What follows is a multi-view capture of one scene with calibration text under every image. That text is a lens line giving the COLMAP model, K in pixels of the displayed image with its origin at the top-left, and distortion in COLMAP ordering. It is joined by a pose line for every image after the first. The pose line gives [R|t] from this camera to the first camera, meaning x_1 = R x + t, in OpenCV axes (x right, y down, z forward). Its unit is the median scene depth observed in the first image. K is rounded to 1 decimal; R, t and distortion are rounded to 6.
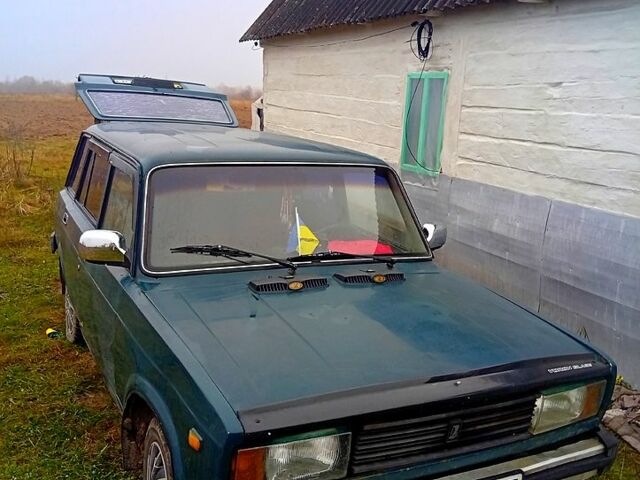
lens RADIAL K [[693.4, 0, 333.7], [0, 693.4, 241.7], [0, 0, 1]] dist [0.021878, 0.000000]
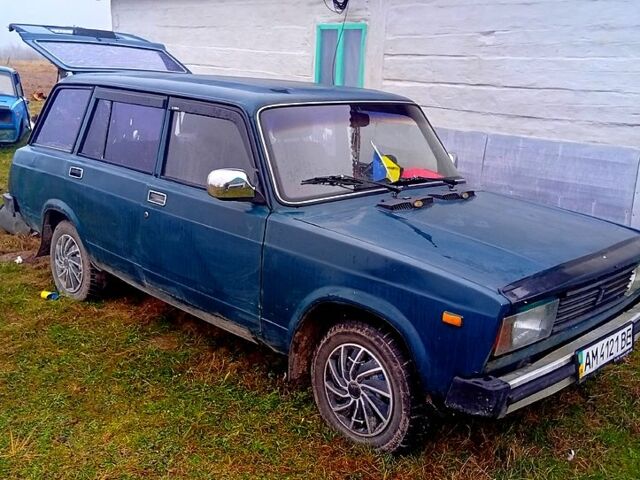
lens RADIAL K [[693.4, 0, 326.8], [0, 693.4, 245.8], [0, 0, 1]] dist [0.021878, 0.000000]
pose [[0.947714, -0.094232, 0.304890, -0.322392], [0.074560, 0.994350, 0.075560, 0.019449], [-0.310288, -0.048876, 0.949385, -0.036471]]
